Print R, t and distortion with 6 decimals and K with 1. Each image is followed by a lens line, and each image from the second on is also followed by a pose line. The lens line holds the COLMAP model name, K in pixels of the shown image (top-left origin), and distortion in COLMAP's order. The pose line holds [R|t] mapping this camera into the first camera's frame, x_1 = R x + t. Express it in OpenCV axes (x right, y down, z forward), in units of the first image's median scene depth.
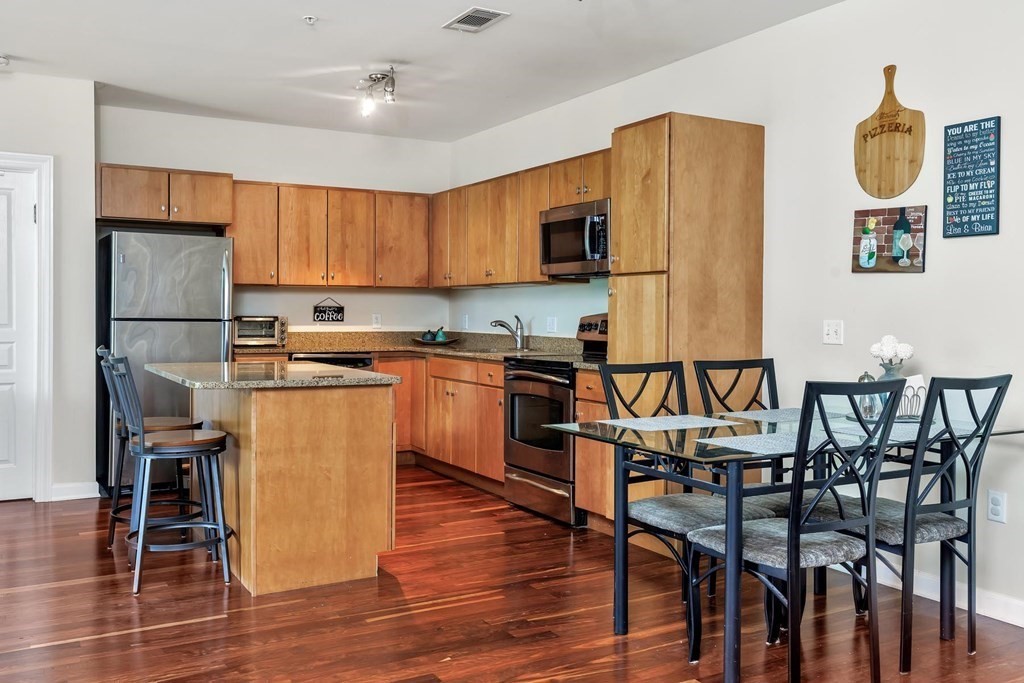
lens RADIAL K [[906.9, 0, 512.7], [0, 906.9, 316.0], [0, 0, 1]] dist [-0.002406, -0.002366]
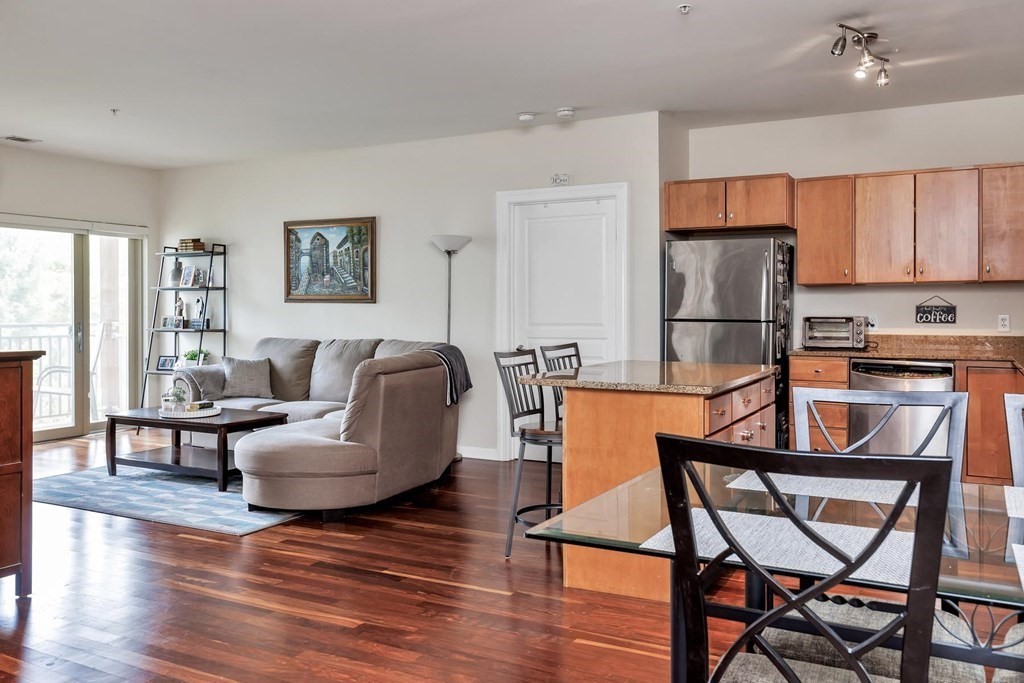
lens RADIAL K [[830.5, 0, 512.8], [0, 830.5, 311.6], [0, 0, 1]] dist [0.008641, 0.003387]
pose [[0.528602, -0.006280, -0.848846, 0.314366], [0.001140, 0.999977, -0.006689, -0.000310], [0.848869, 0.002568, 0.528597, 0.281188]]
